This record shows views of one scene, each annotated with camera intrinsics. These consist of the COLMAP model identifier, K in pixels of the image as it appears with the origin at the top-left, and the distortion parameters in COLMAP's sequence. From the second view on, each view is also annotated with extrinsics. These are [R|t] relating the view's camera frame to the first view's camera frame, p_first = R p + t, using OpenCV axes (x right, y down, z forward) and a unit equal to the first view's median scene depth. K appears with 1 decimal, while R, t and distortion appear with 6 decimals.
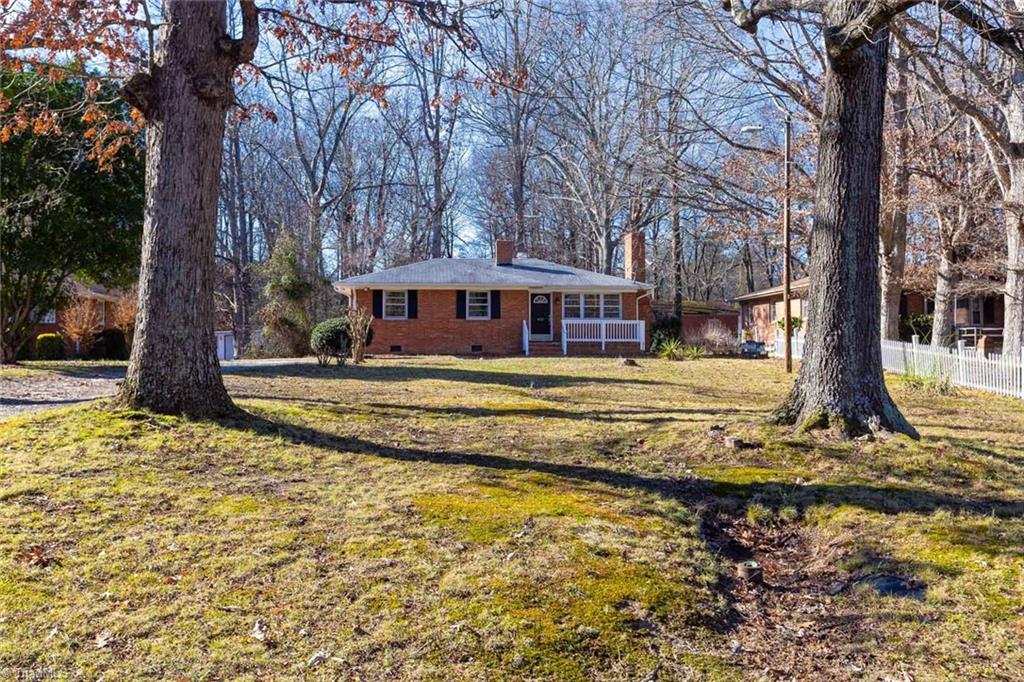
lens RADIAL K [[934.9, 0, 512.1], [0, 934.9, 338.4], [0, 0, 1]] dist [-0.014761, 0.000000]
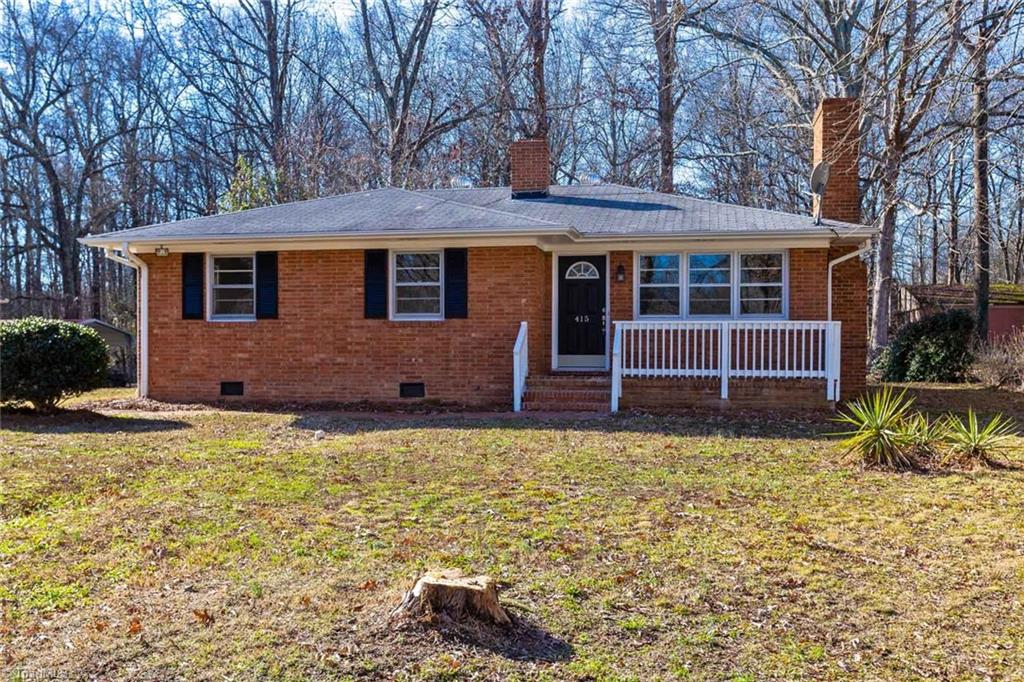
lens RADIAL K [[972.3, 0, 516.4], [0, 972.3, 345.2], [0, 0, 1]] dist [-0.016101, 0.000000]
pose [[0.959152, 0.003325, -0.282871, 0.127687], [0.000432, 0.999913, 0.013219, -0.014680], [0.282890, -0.012801, 0.959067, 0.595026]]
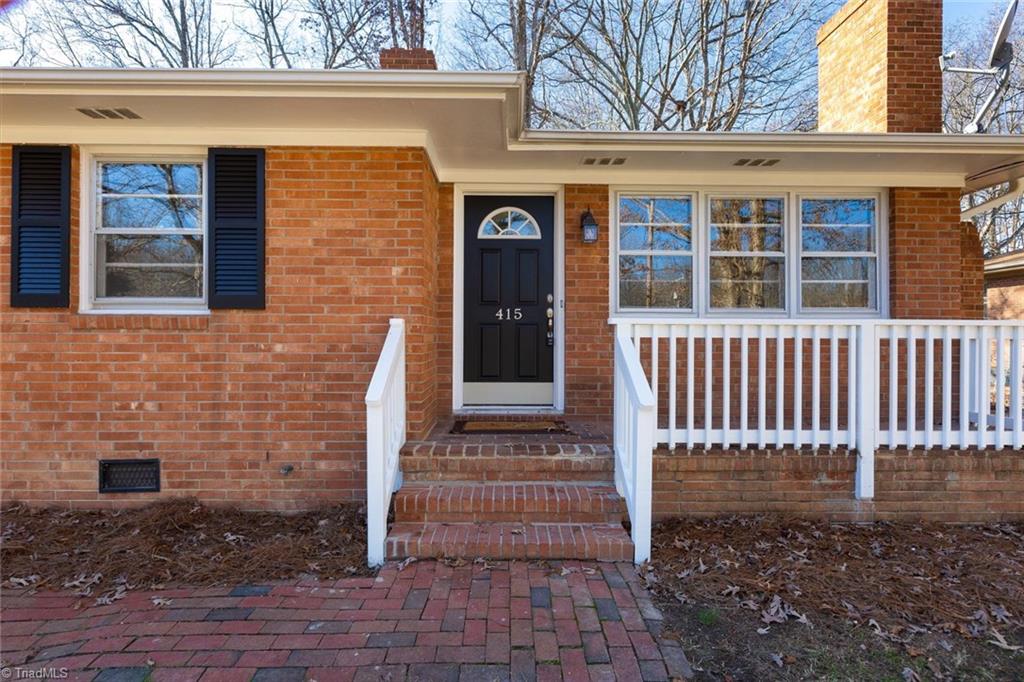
lens RADIAL K [[567.3, 0, 512.0], [0, 567.3, 325.3], [0, 0, 1]] dist [-0.000476, -0.000098]
pose [[0.996561, 0.003318, -0.082798, 0.043122], [-0.003731, 0.999981, -0.004835, -0.017490], [0.082780, 0.005127, 0.996555, 0.891877]]
